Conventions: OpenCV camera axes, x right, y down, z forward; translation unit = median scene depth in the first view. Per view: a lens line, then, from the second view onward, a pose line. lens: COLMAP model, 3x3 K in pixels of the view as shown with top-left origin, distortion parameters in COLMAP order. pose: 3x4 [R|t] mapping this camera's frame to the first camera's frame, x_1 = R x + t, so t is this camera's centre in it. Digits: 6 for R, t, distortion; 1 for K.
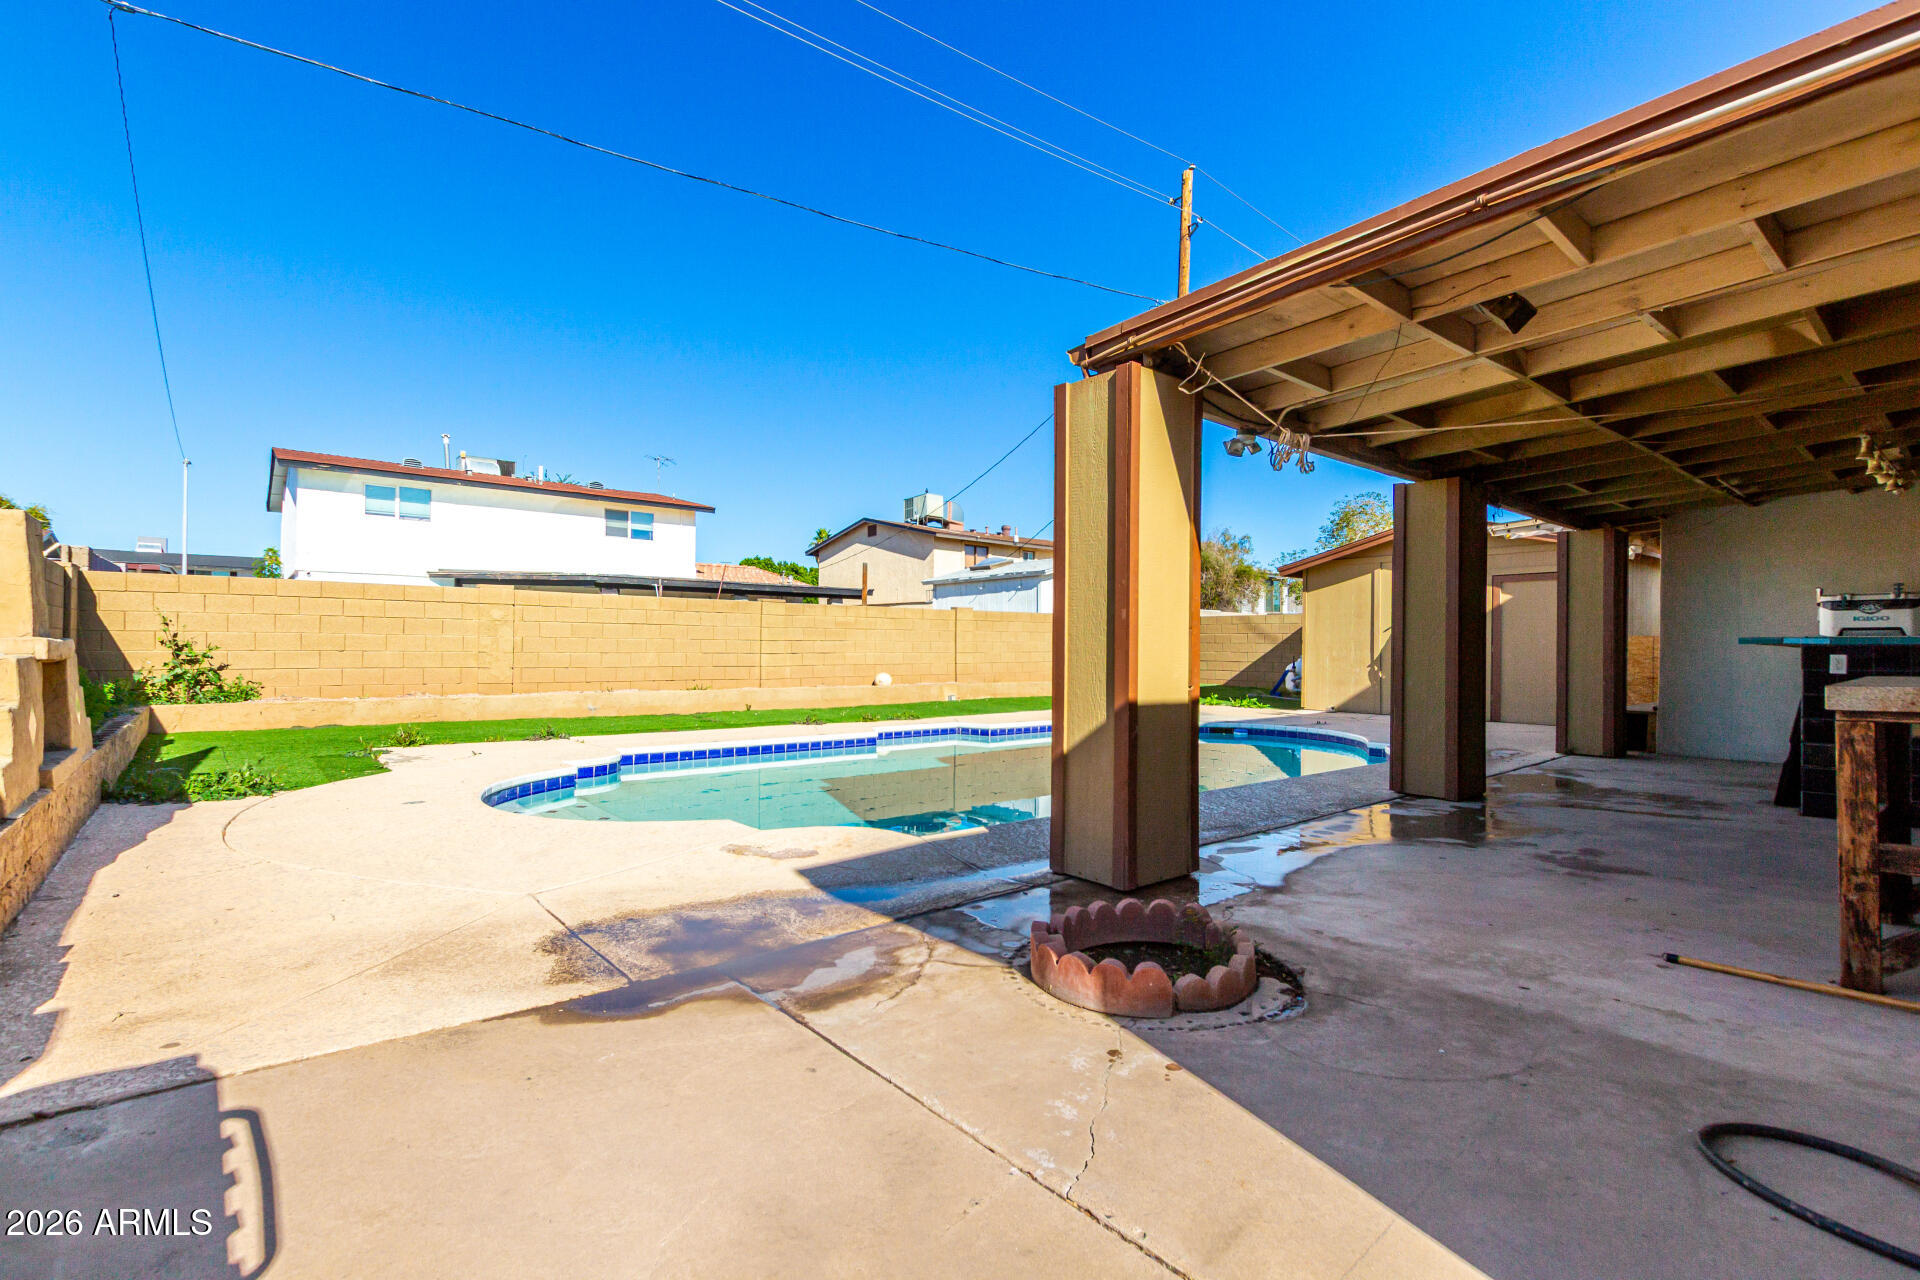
lens RADIAL K [[859.1, 0, 964.8], [0, 859.1, 634.3], [0, 0, 1]] dist [-0.002593, -0.000464]
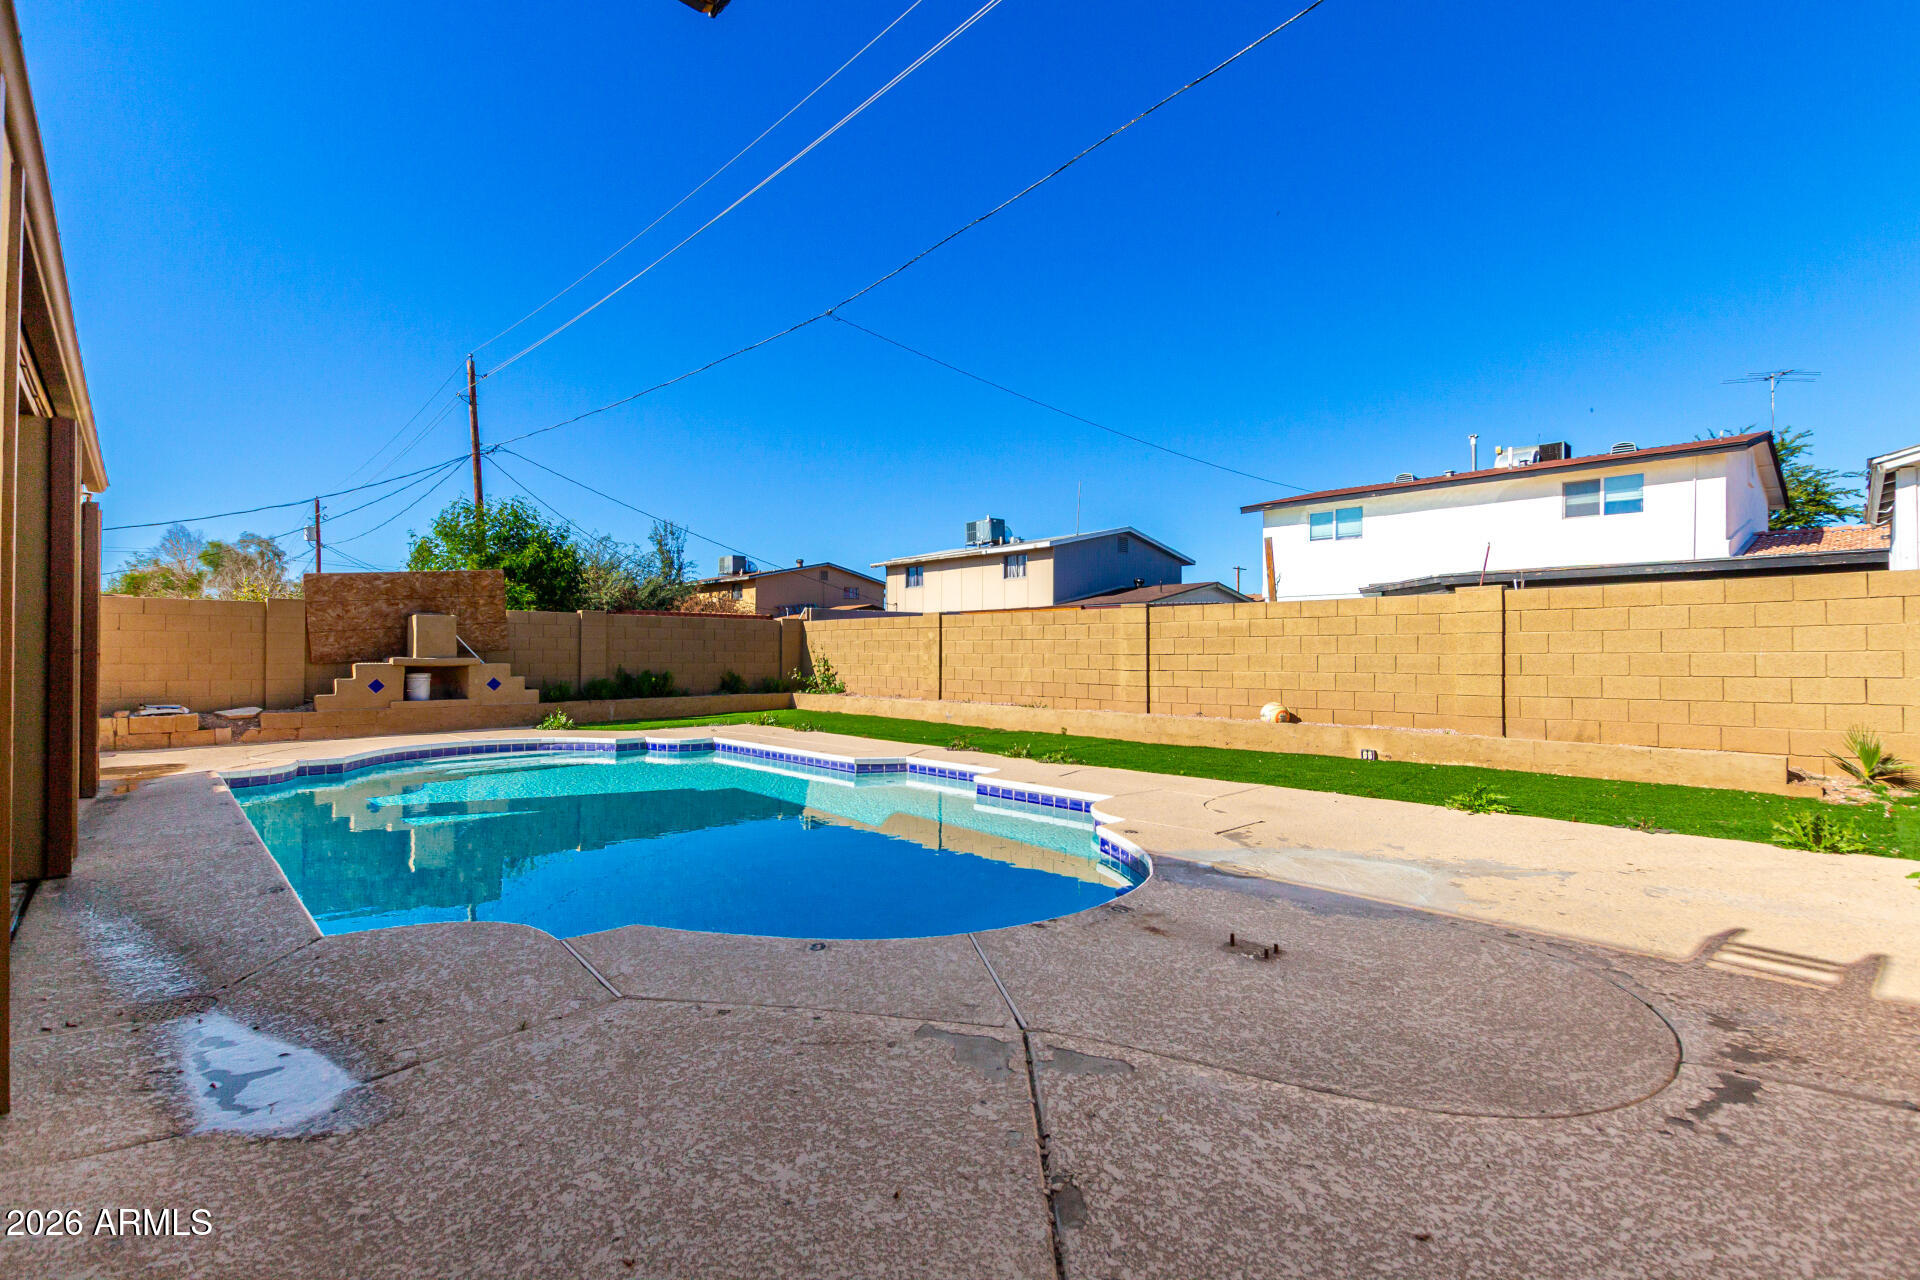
lens RADIAL K [[865.1, 0, 960.0], [0, 865.1, 640.0], [0, 0, 1]] dist [0.000483, -0.000057]
pose [[0.068022, -0.025177, -0.997366, 0.506602], [0.011332, 0.999637, -0.024461, 0.010063], [0.997619, -0.009638, 0.068282, 0.673925]]
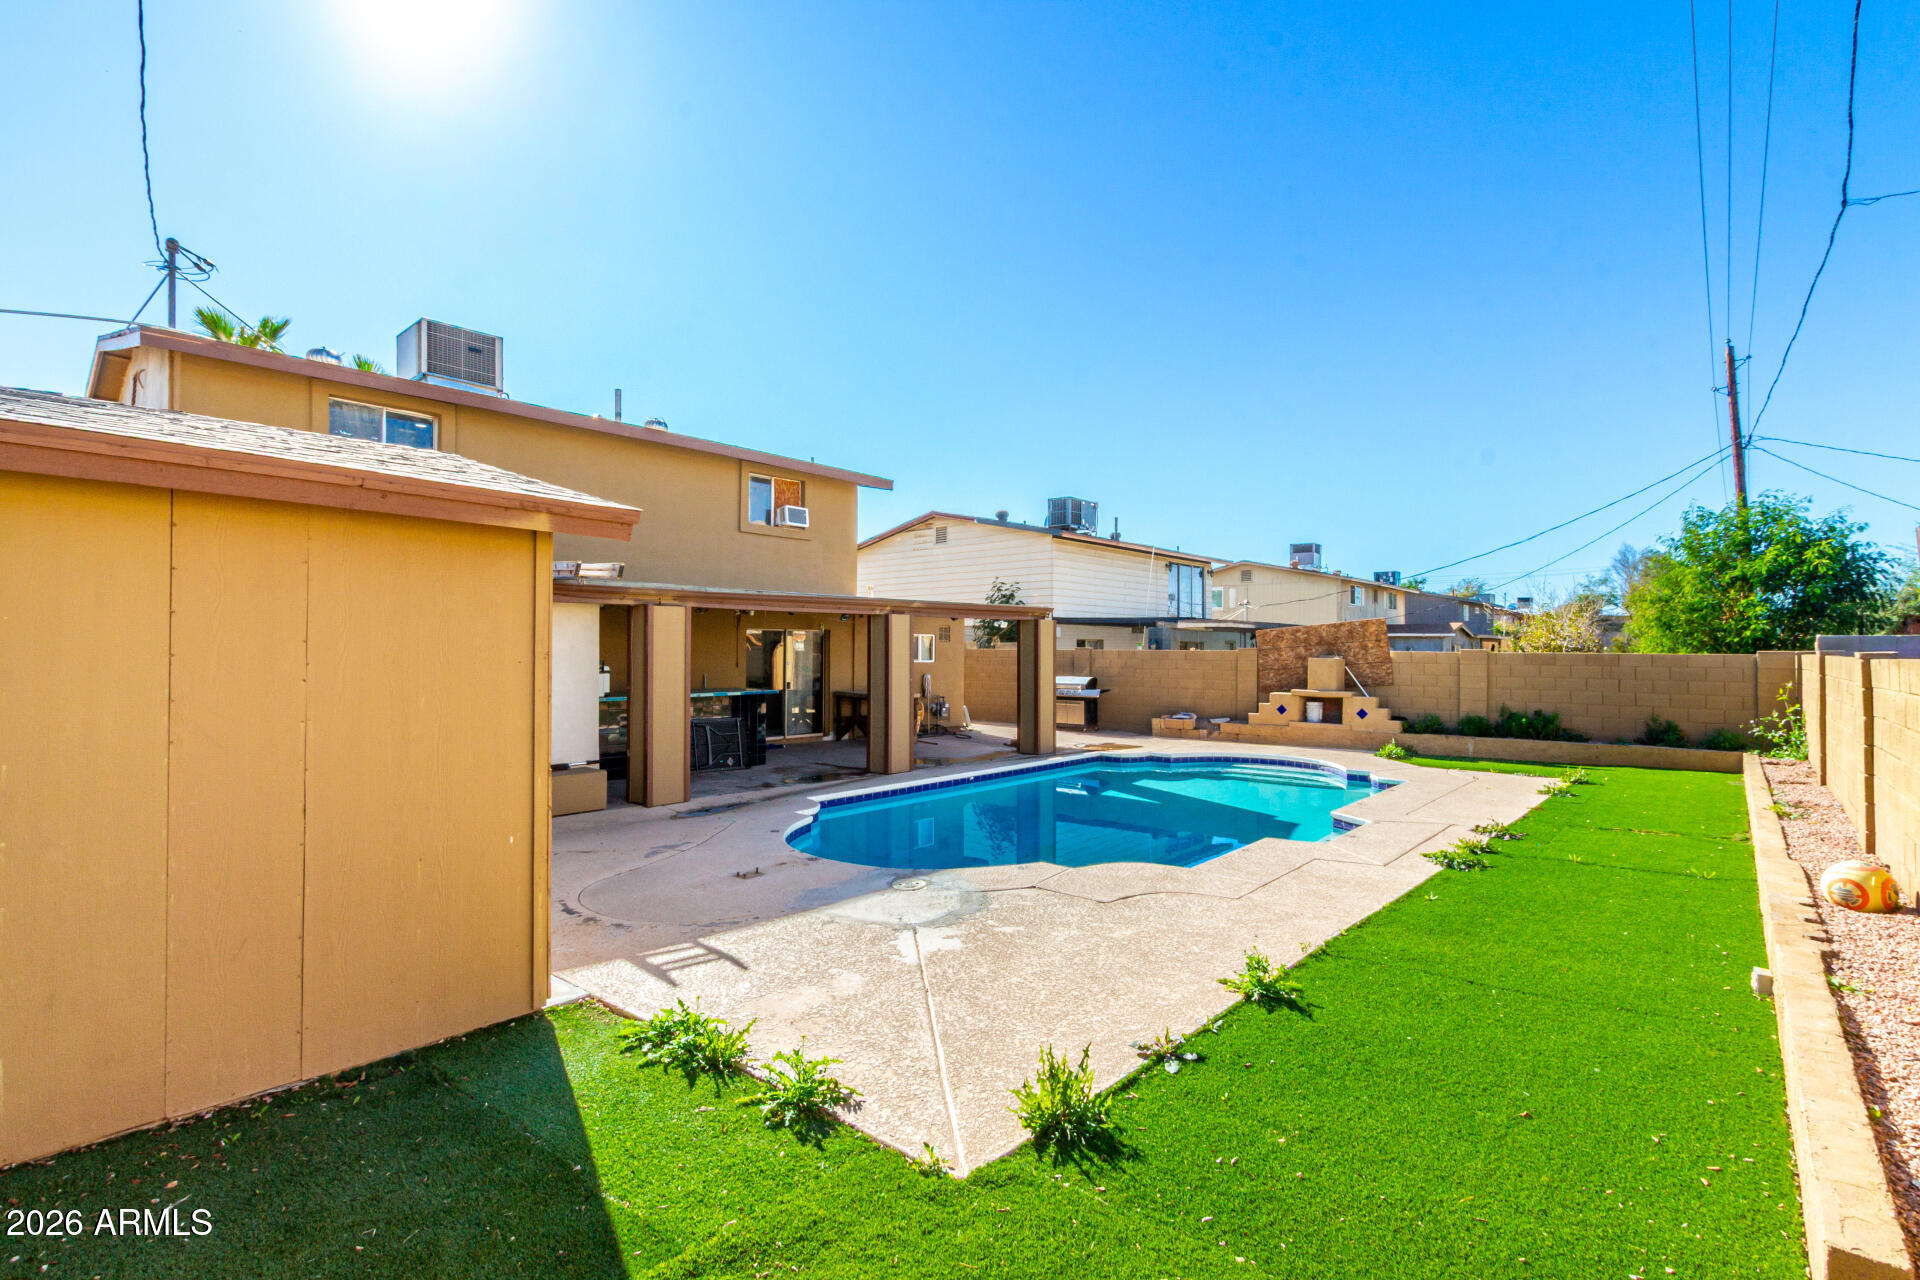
lens RADIAL K [[887.3, 0, 1002.9], [0, 887.3, 644.2], [0, 0, 1]] dist [0.022200, 0.000025]
pose [[-0.980119, -0.014942, -0.197846, 0.277134], [-0.011130, 0.999731, -0.020362, -0.027130], [0.198097, -0.017755, -0.980022, 1.204380]]
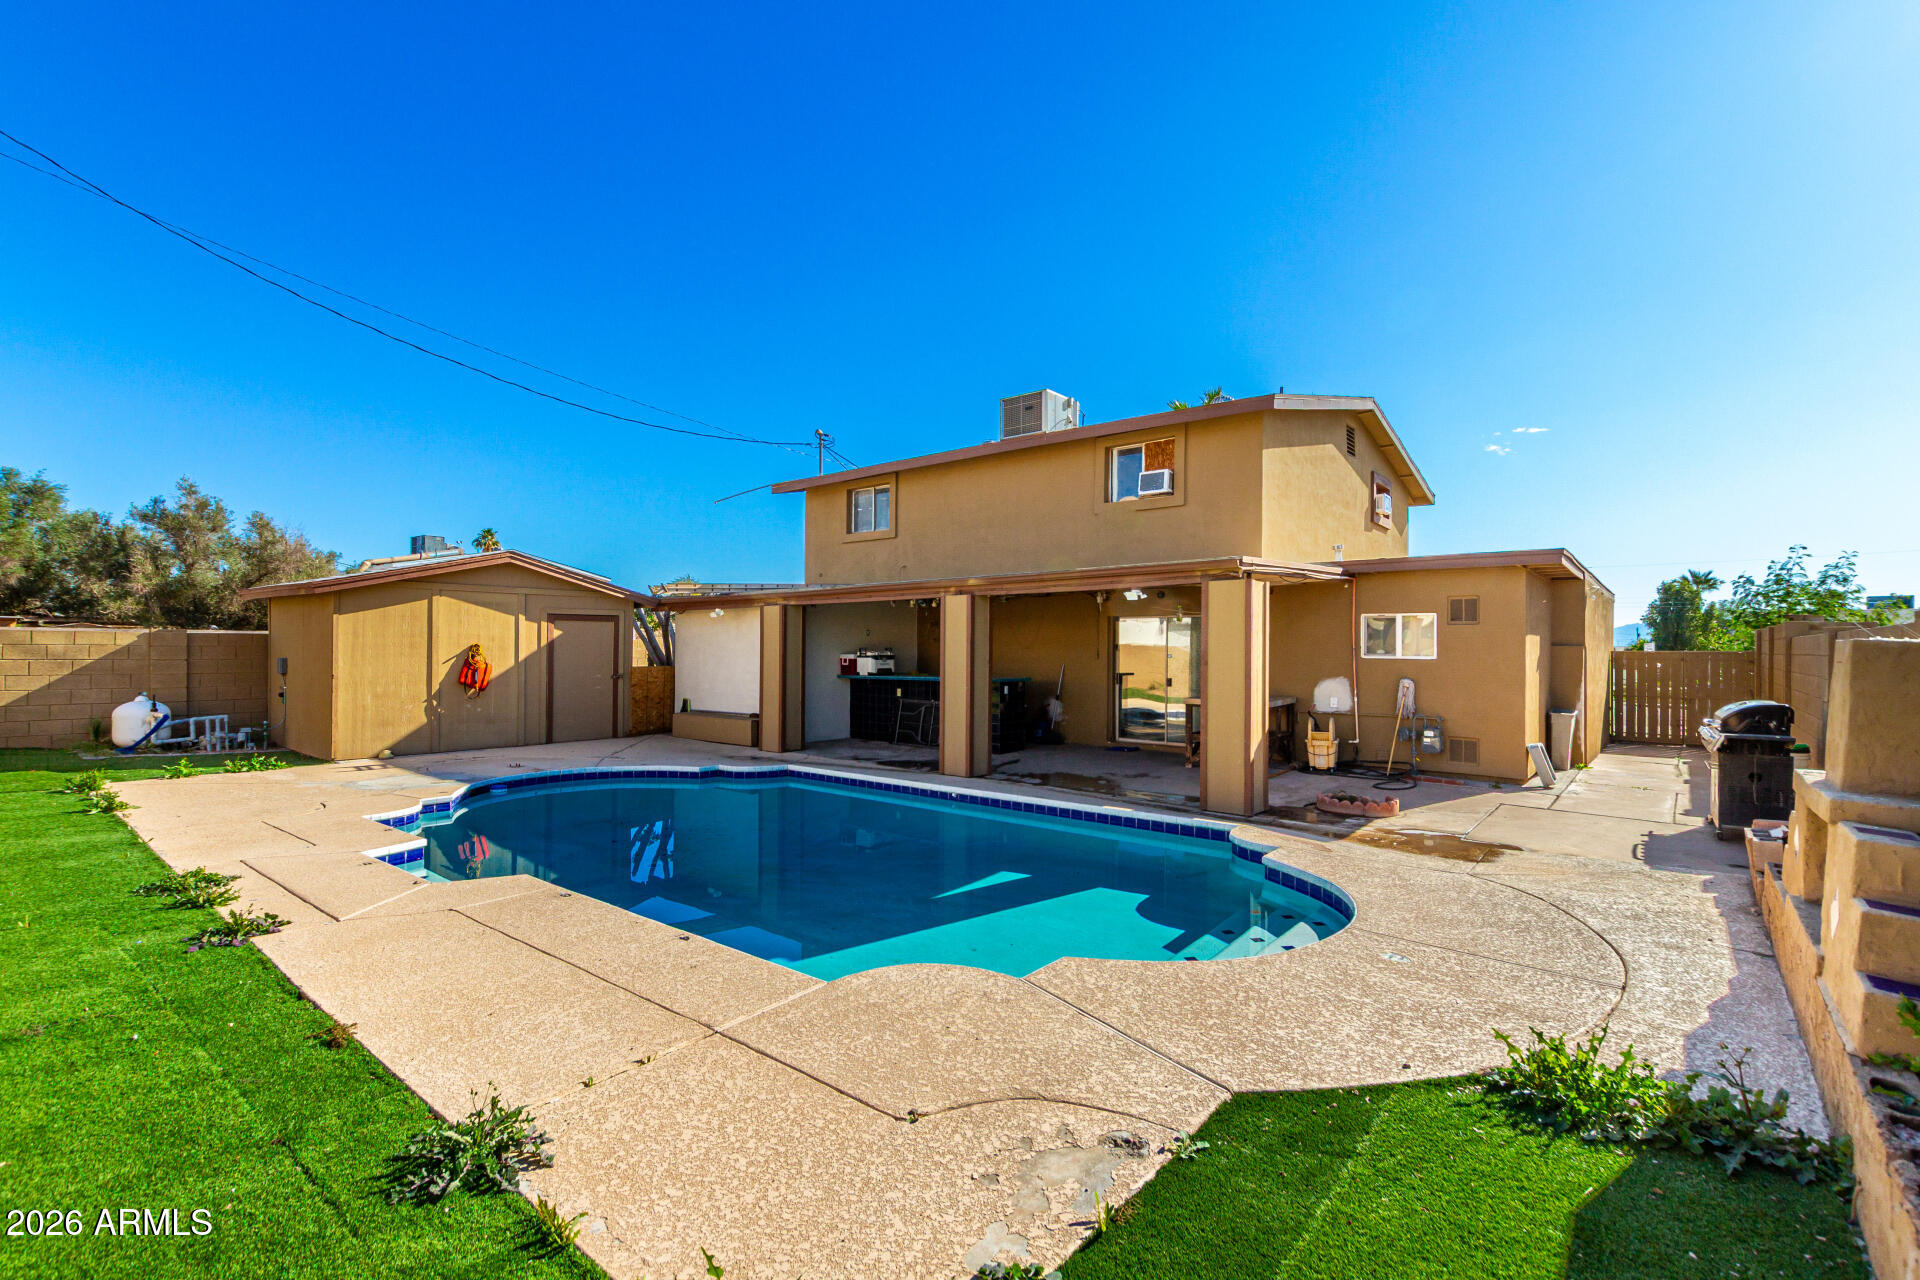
lens RADIAL K [[865.1, 0, 960.0], [0, 865.1, 640.0], [0, 0, 1]] dist [0.000483, -0.000057]
pose [[-0.178908, 0.000711, 0.983866, -0.464676], [-0.020278, 0.999785, -0.004410, -0.031306], [-0.983657, -0.020740, -0.178855, 0.523467]]
